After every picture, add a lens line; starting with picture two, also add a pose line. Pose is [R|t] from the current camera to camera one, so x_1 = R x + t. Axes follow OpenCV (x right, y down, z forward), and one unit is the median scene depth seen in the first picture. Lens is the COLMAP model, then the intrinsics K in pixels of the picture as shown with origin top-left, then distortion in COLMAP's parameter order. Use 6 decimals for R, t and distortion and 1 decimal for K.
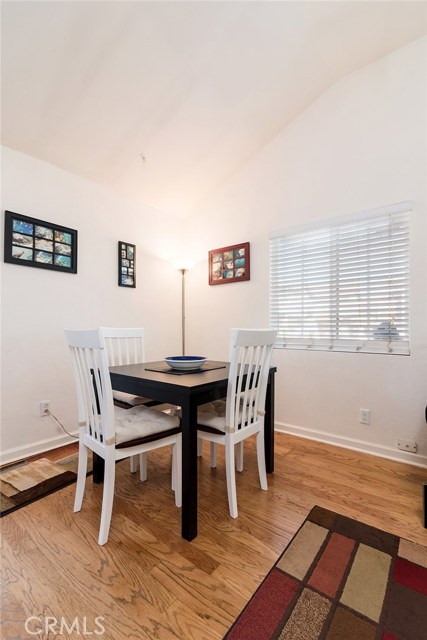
lens RADIAL K [[295.4, 0, 213.5], [0, 295.4, 320.0], [0, 0, 1]] dist [-0.001650, -0.000093]
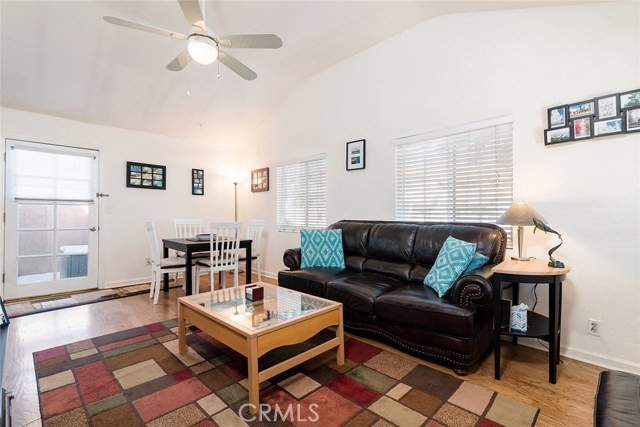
lens RADIAL K [[295.4, 0, 320.0], [0, 295.4, 213.5], [0, 0, 1]] dist [-0.001650, -0.000093]
pose [[0.993016, 0.004103, -0.117905, 0.667301], [-0.001485, 0.999751, 0.022278, -0.047932], [0.117967, -0.021947, 0.992775, -0.675452]]
